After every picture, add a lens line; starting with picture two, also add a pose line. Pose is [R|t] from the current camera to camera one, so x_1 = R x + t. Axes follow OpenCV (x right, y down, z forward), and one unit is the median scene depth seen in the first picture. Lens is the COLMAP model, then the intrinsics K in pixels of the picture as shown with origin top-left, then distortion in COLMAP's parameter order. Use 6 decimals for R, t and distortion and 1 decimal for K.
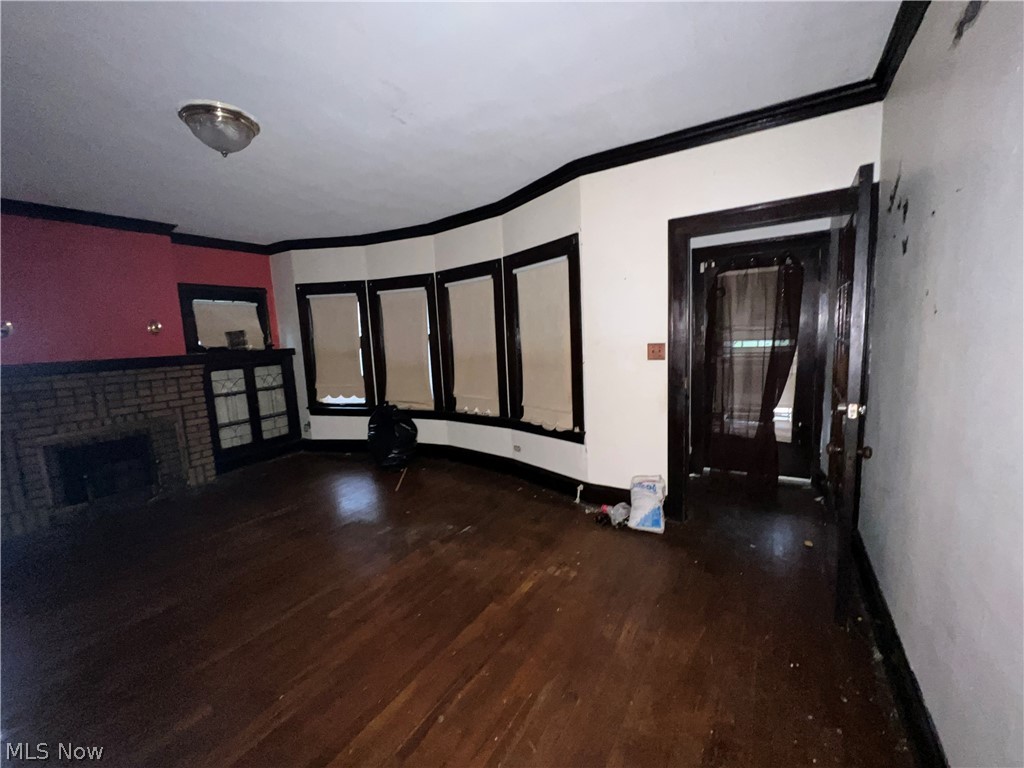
lens RADIAL K [[409.0, 0, 516.5], [0, 409.0, 385.2], [0, 0, 1]] dist [-0.000686, -0.000221]
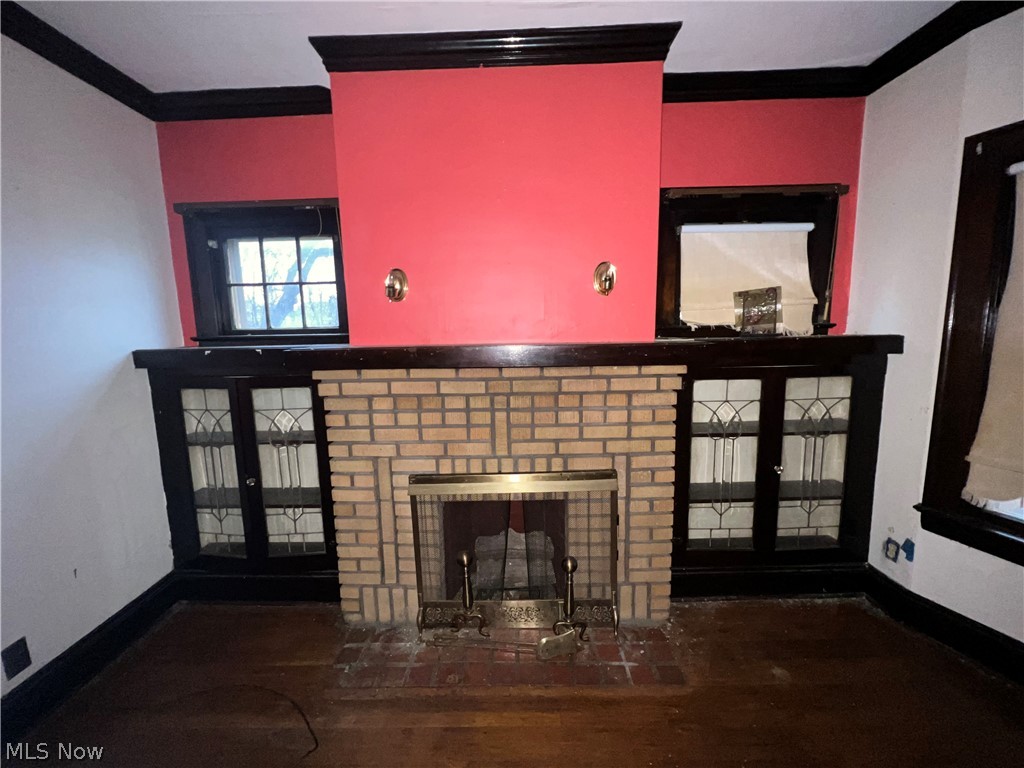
lens RADIAL K [[409.0, 0, 510.4], [0, 409.0, 368.8], [0, 0, 1]] dist [-0.000686, -0.000221]
pose [[0.500775, 0.130465, -0.855689, -0.503740], [-0.113396, 0.989944, 0.084572, -0.065466], [0.858117, 0.054680, 0.510534, 0.643970]]
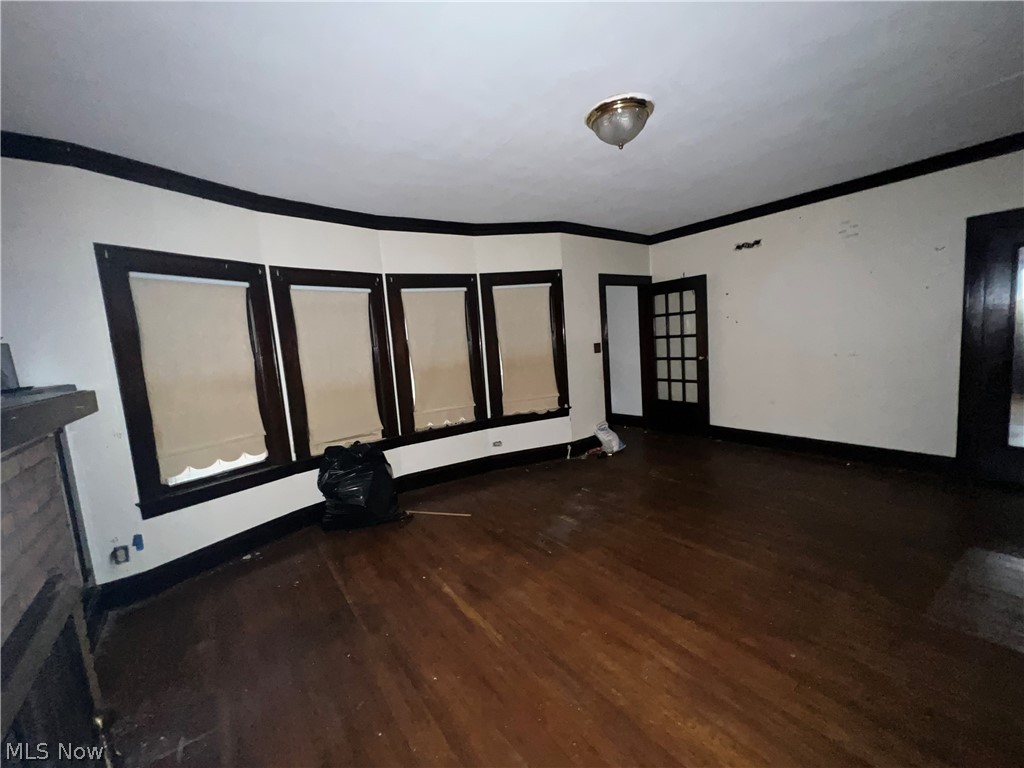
lens RADIAL K [[409.0, 0, 510.5], [0, 409.0, 385.6], [0, 0, 1]] dist [-0.000686, -0.000221]
pose [[0.367710, -0.090458, 0.925531, -0.981275], [0.171806, 0.984733, 0.027986, -0.026914], [-0.913932, 0.148721, 0.377637, 0.506211]]
